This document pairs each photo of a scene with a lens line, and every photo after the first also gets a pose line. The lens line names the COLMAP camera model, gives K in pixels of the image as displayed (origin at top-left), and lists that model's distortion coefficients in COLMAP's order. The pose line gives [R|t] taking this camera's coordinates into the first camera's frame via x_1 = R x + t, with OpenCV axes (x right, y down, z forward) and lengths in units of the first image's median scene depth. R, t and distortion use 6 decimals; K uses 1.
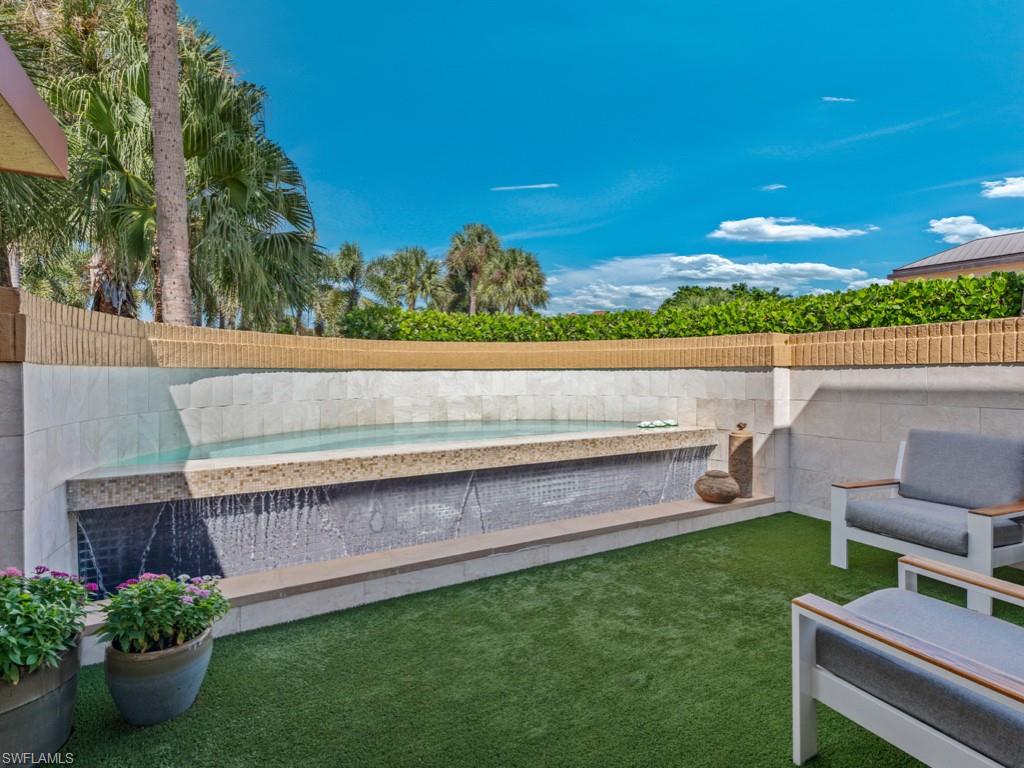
lens RADIAL K [[516.8, 0, 491.2], [0, 516.8, 389.1], [0, 0, 1]] dist [0.012454, -0.002695]
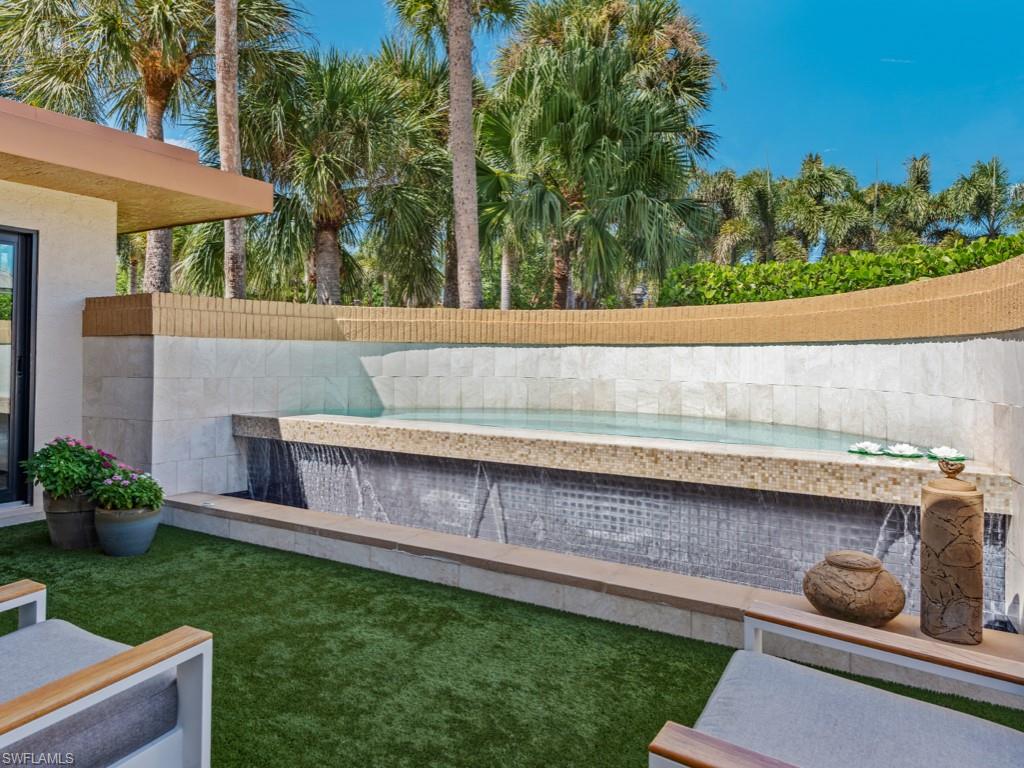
lens RADIAL K [[669.8, 0, 565.0], [0, 669.8, 370.1], [0, 0, 1]] dist [0.026217, 0.000606]
pose [[0.532723, 0.023167, -0.845972, 0.852940], [-0.038356, 0.999259, 0.003211, 0.001844], [0.845420, 0.030738, 0.533217, 0.485050]]
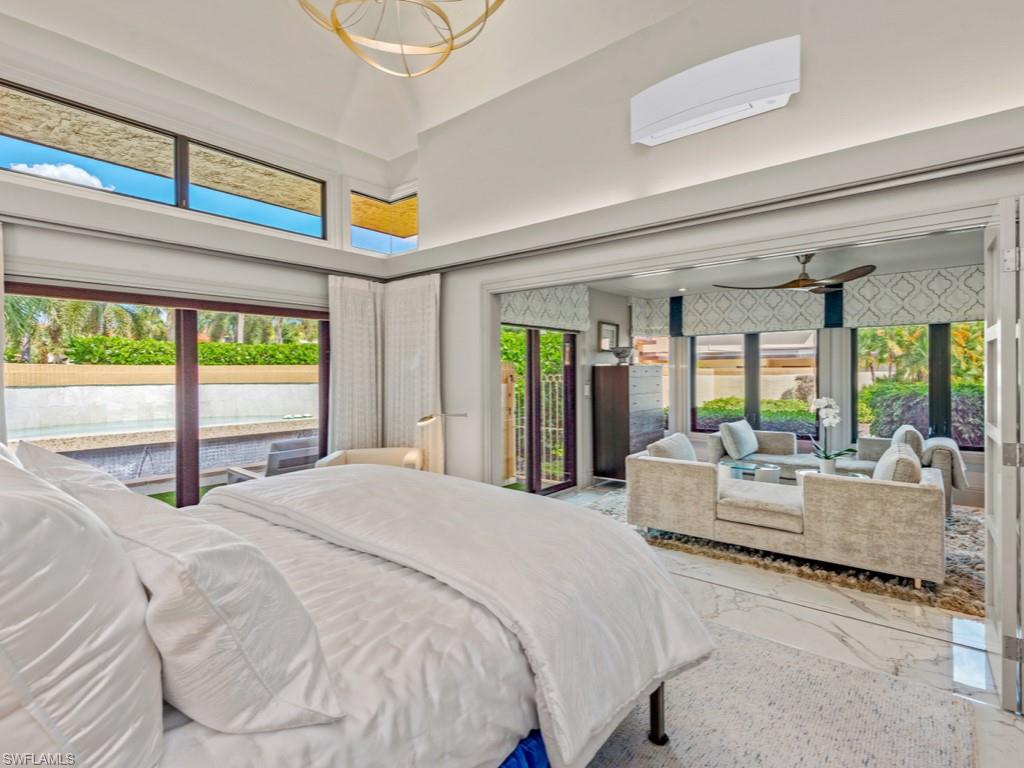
lens RADIAL K [[516.8, 0, 514.4], [0, 516.8, 377.7], [0, 0, 1]] dist [0.012454, -0.002695]
pose [[0.924012, -0.000832, 0.382364, 0.409748], [0.009585, 0.999734, -0.020988, -0.021446], [-0.382245, 0.023058, 0.923773, -1.040941]]
